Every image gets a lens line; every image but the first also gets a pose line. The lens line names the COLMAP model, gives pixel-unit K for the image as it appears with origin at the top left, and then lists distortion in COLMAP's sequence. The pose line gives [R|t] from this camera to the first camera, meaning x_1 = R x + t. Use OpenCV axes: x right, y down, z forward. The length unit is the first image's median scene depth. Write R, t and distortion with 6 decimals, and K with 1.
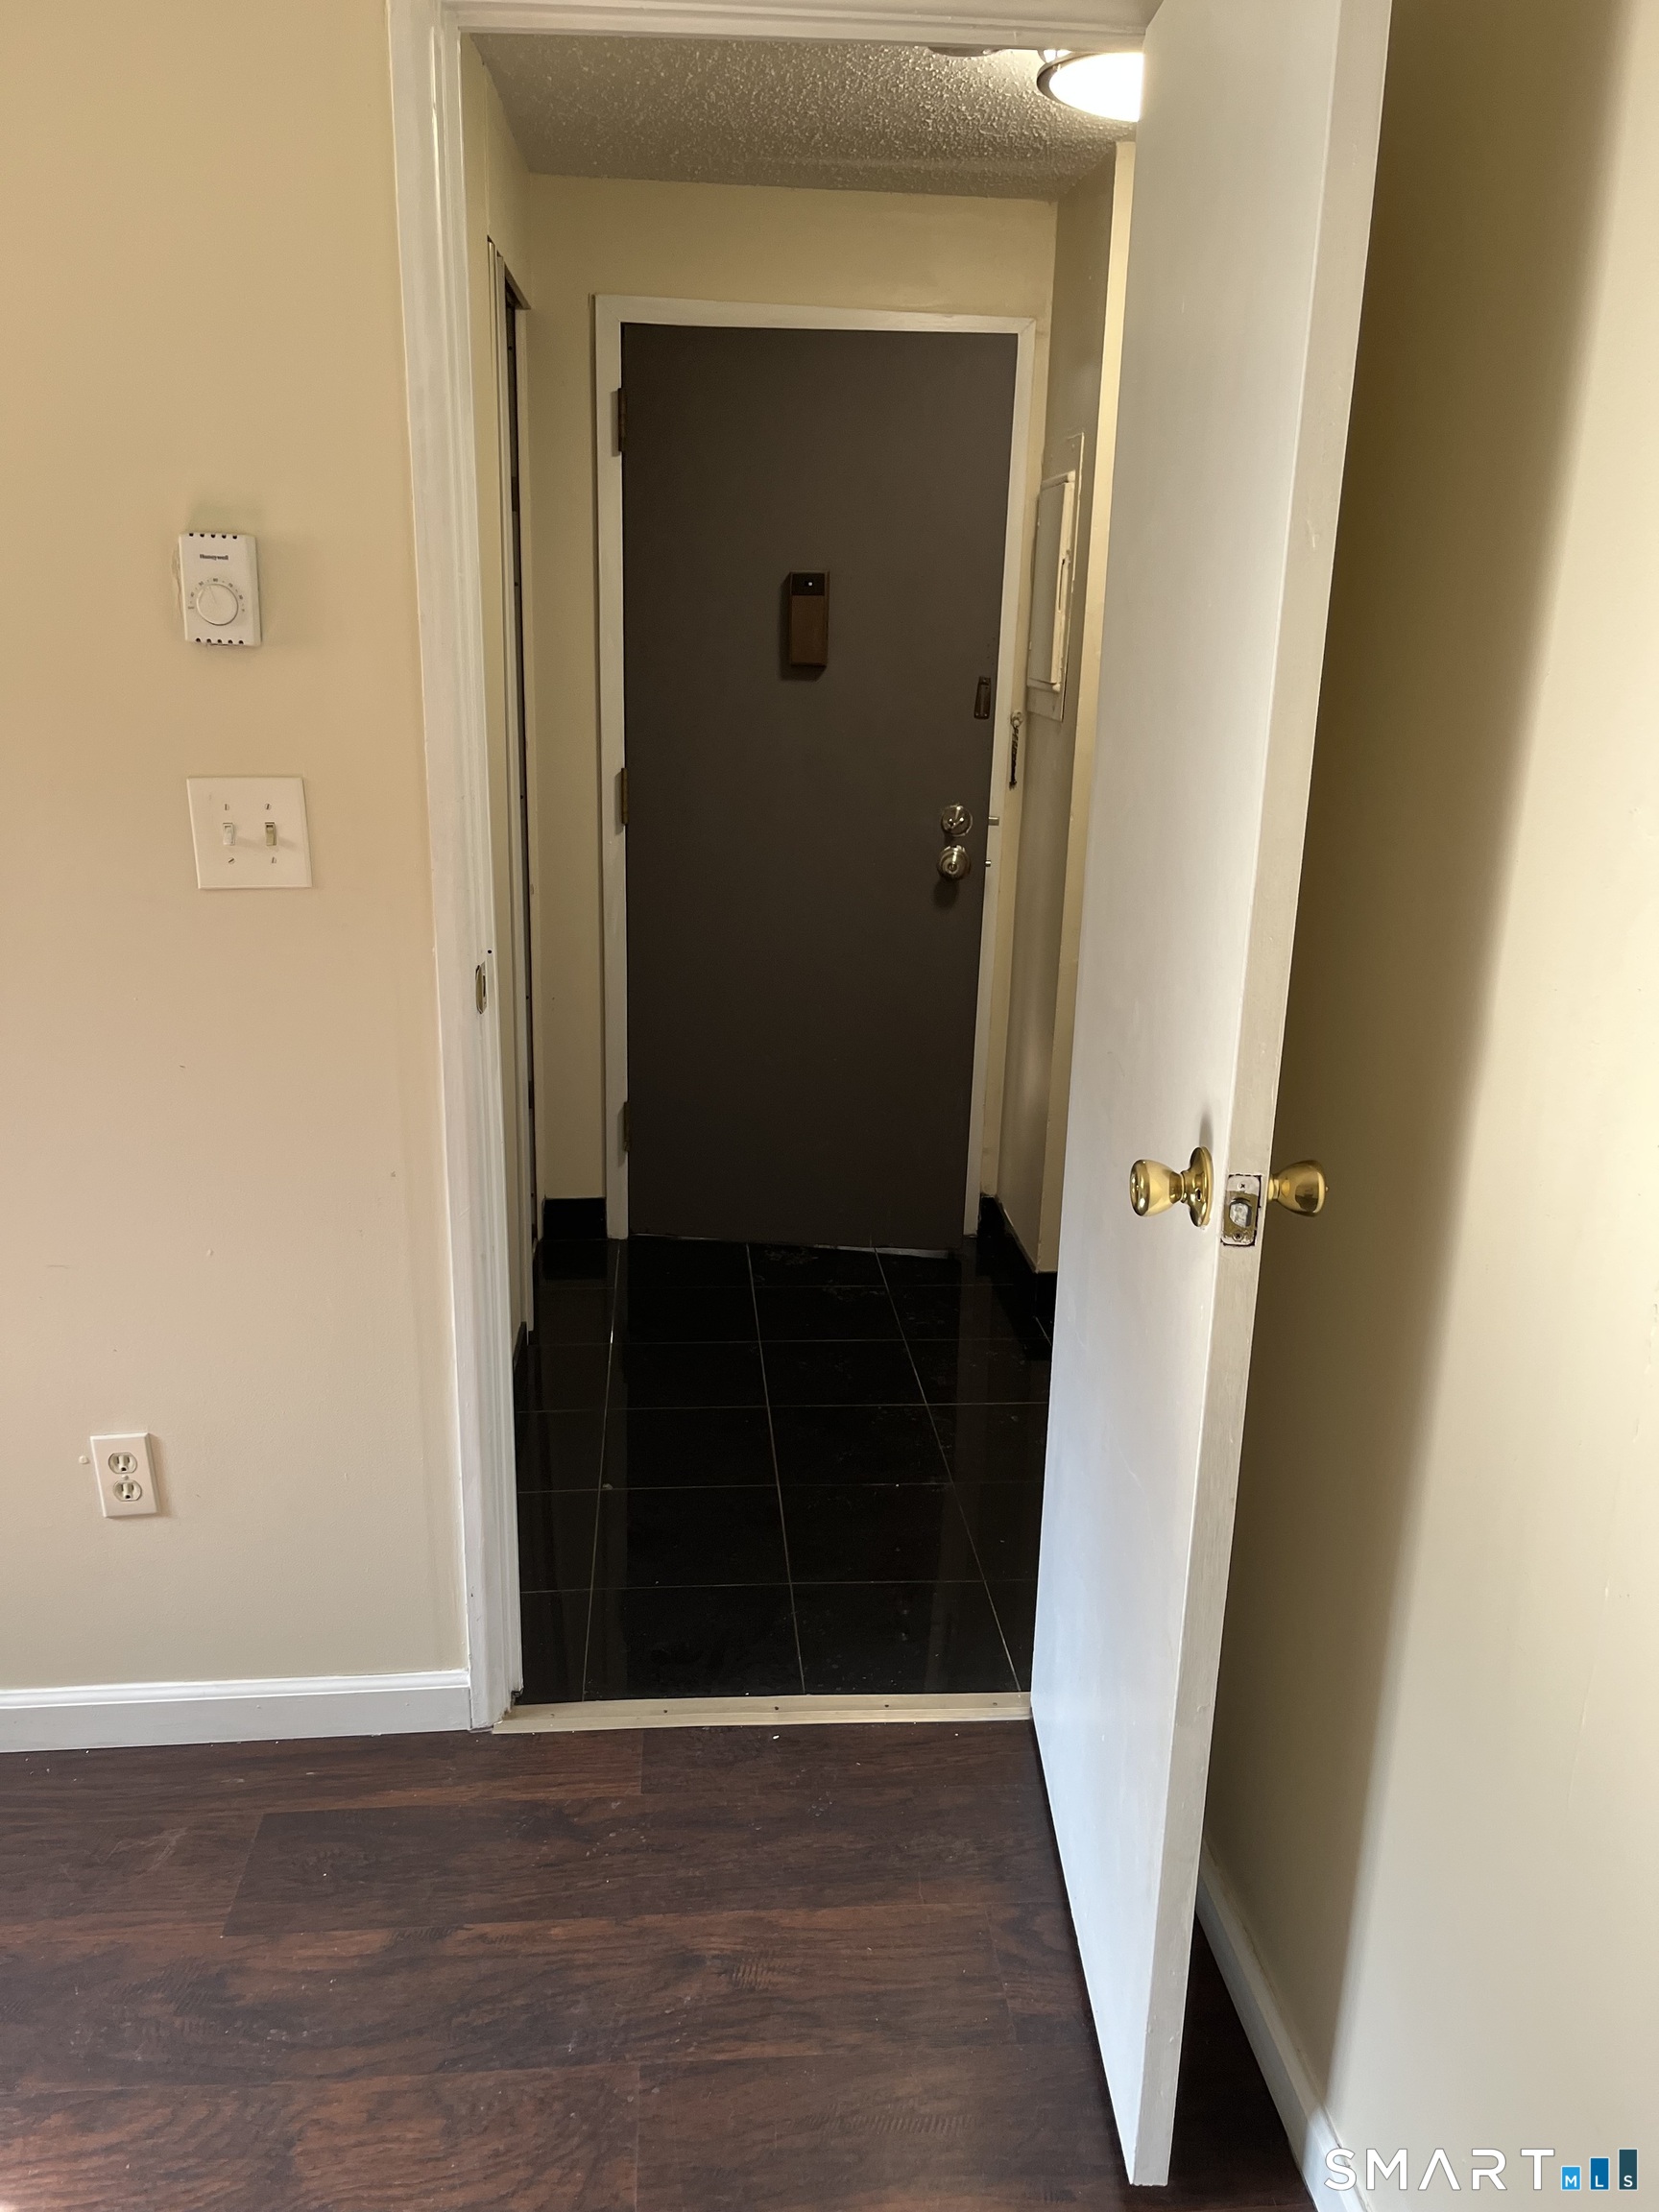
lens RADIAL K [[1674.8, 0, 842.1], [0, 1674.8, 1104.3], [0, 0, 1]] dist [0.050867, -0.065909]
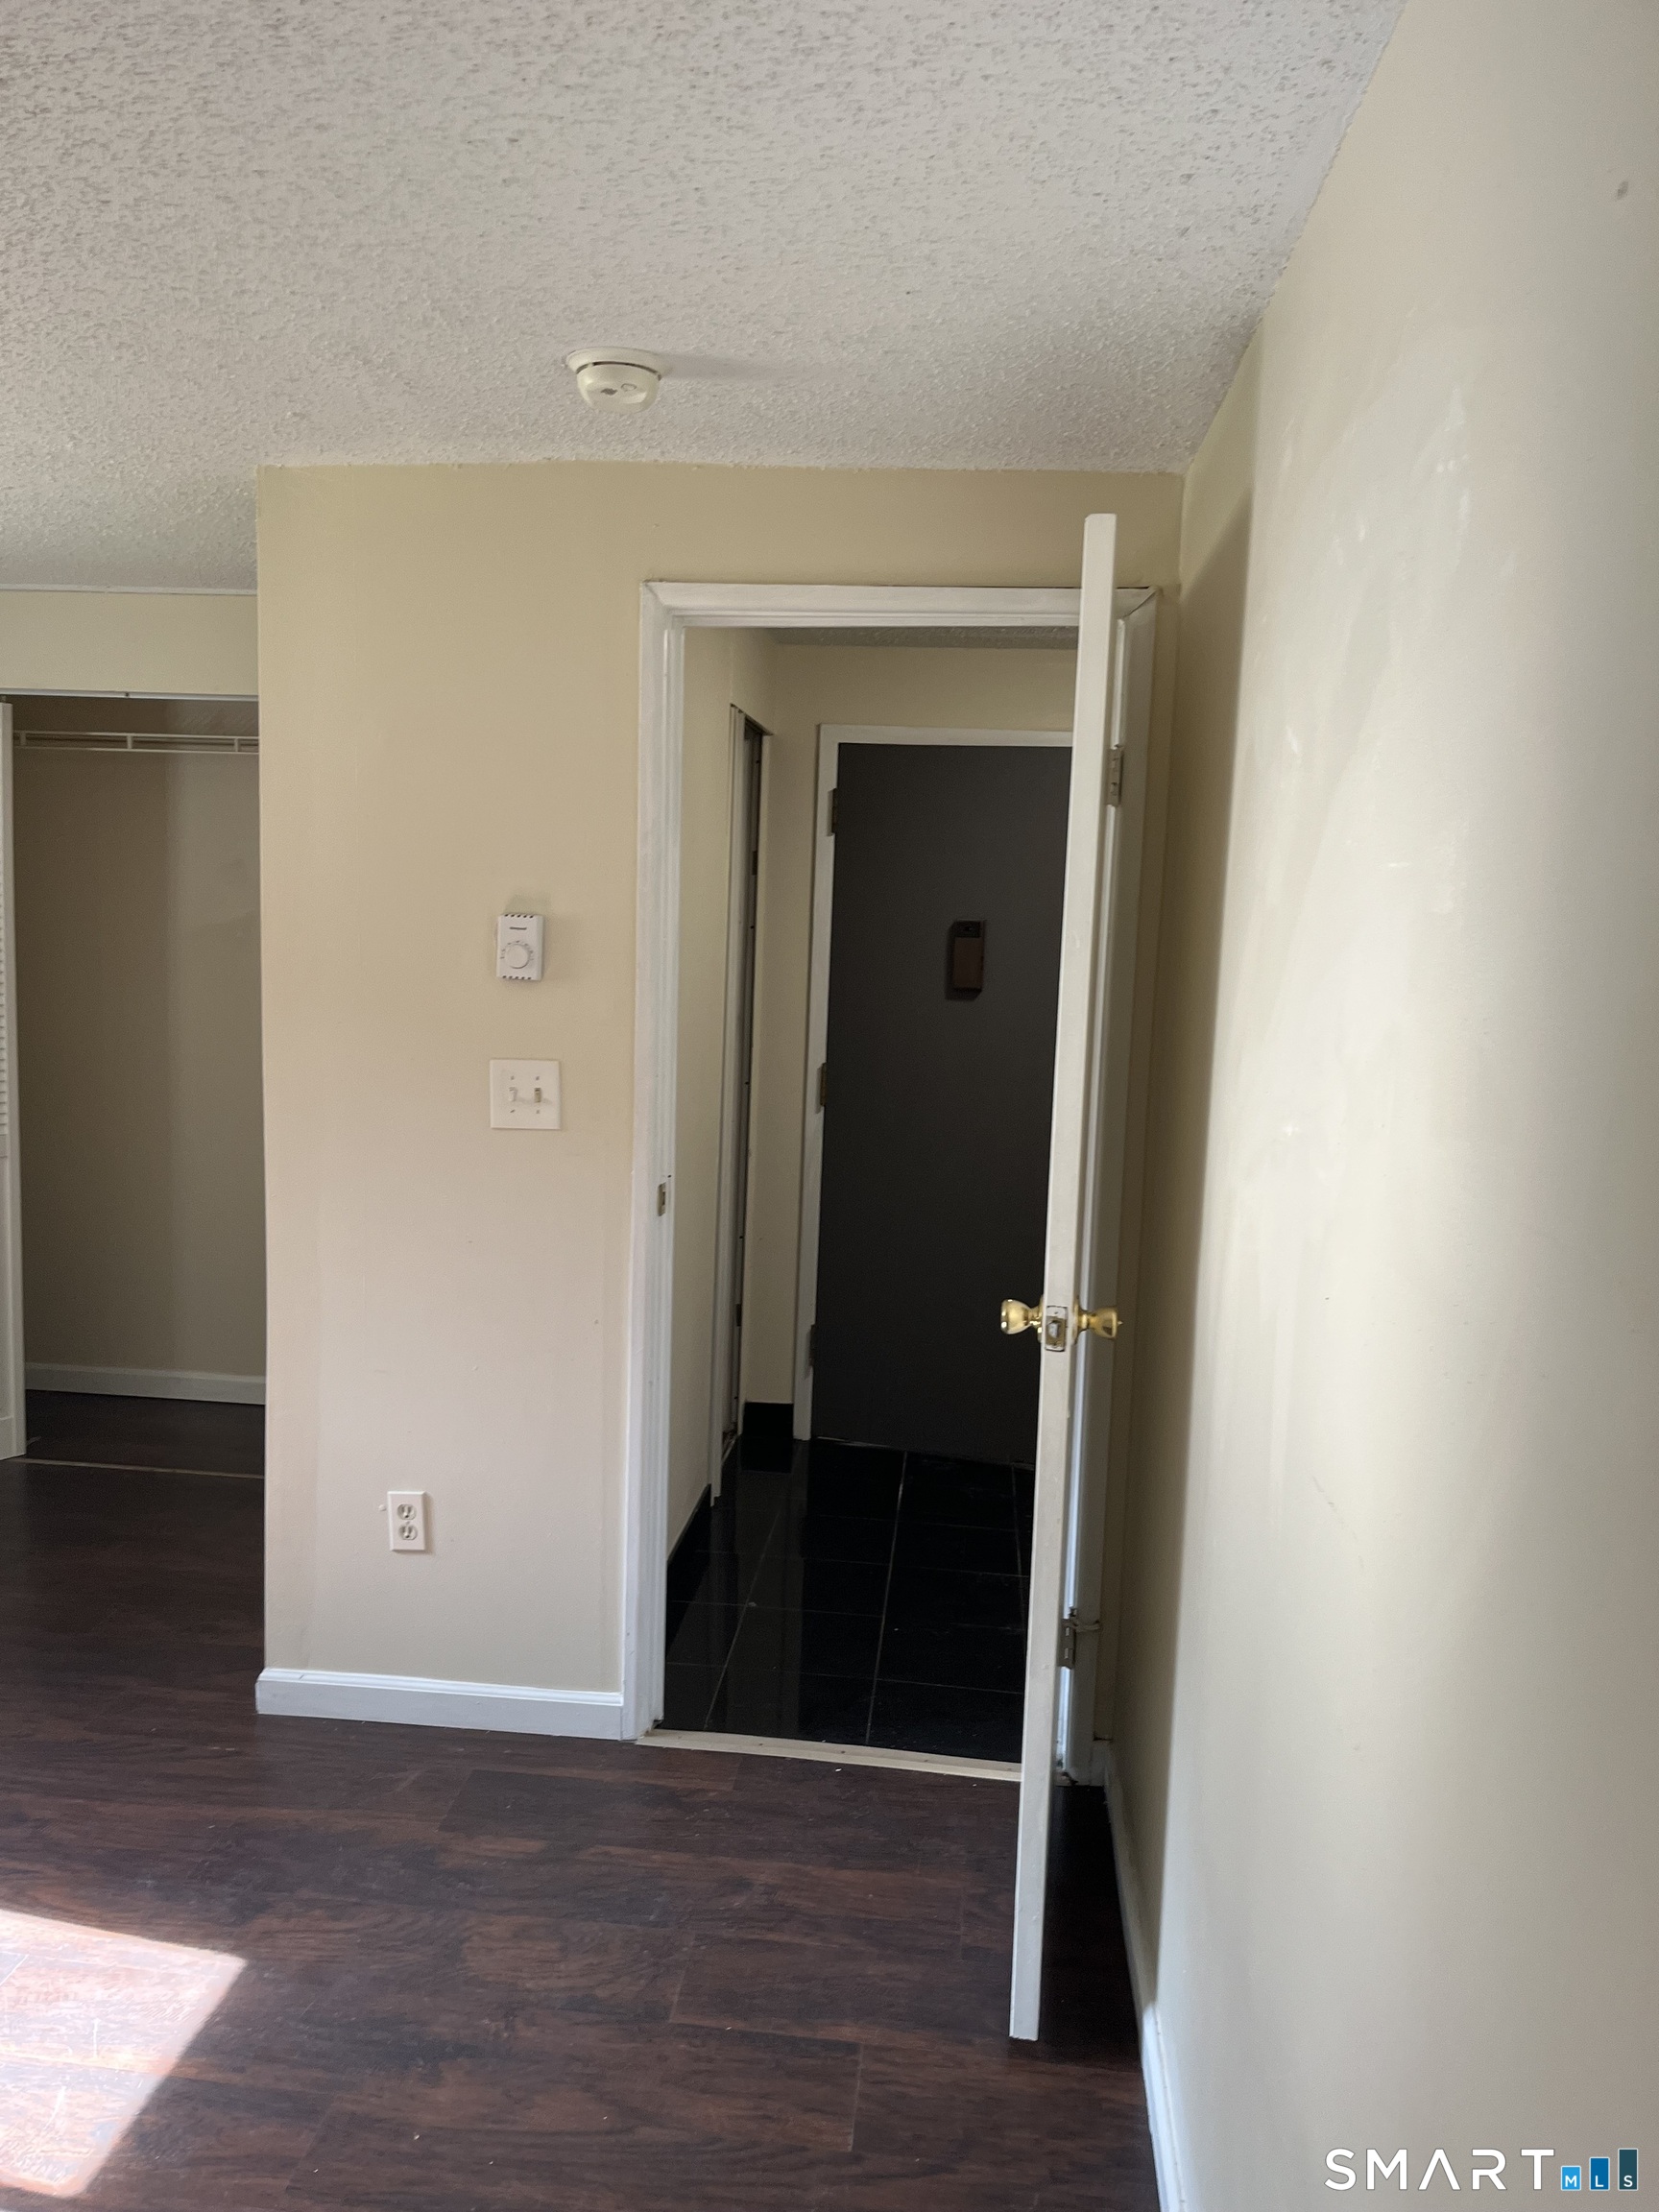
lens RADIAL K [[1674.8, 0, 828.4], [0, 1674.8, 1110.2], [0, 0, 1]] dist [0.050867, -0.065909]
pose [[0.982072, 0.032348, -0.185708, 0.204752], [-0.063964, 0.983901, -0.166875, 0.091290], [0.177321, 0.175762, 0.968331, -0.436577]]
